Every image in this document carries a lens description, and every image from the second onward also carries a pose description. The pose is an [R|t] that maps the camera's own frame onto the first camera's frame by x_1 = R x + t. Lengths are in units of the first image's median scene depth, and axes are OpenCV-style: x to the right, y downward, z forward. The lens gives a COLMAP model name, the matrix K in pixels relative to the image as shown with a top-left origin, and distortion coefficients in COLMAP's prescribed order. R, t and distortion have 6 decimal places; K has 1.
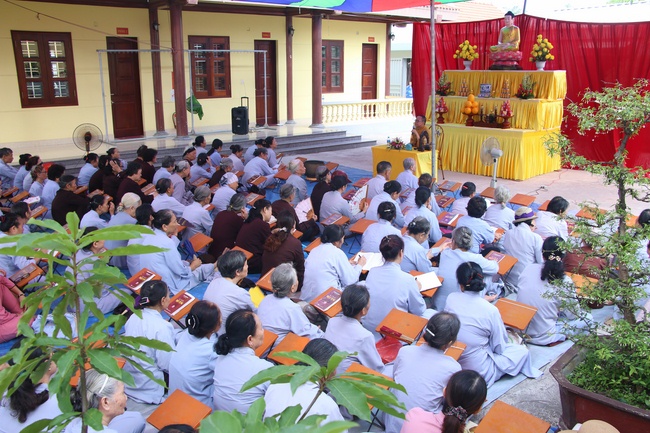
lens RADIAL K [[558.1, 0, 327.8], [0, 558.1, 218.5], [0, 0, 1]] dist [-0.095123, 0.001149]
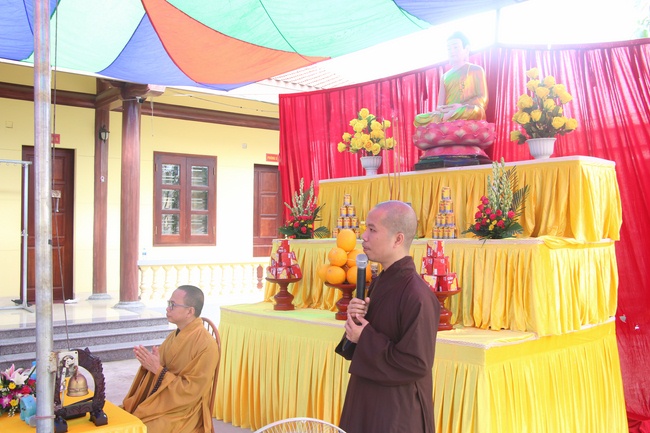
lens RADIAL K [[651.6, 0, 322.6], [0, 651.6, 215.1], [0, 0, 1]] dist [-0.068160, 0.000000]
pose [[0.999769, 0.002617, -0.021333, 0.256465], [-0.008573, 0.958731, -0.284184, -0.116389], [0.019709, 0.284302, 0.958532, 0.605227]]
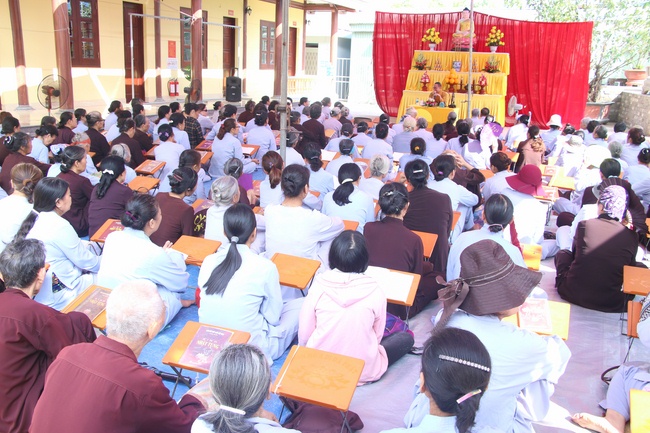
lens RADIAL K [[558.1, 0, 324.3], [0, 558.1, 215.1], [0, 0, 1]] dist [-0.095123, 0.001149]
pose [[0.915507, -0.067477, 0.396603, -0.575468], [0.064443, 0.997701, 0.020988, 0.077702], [-0.397107, 0.006343, 0.917750, -0.086978]]
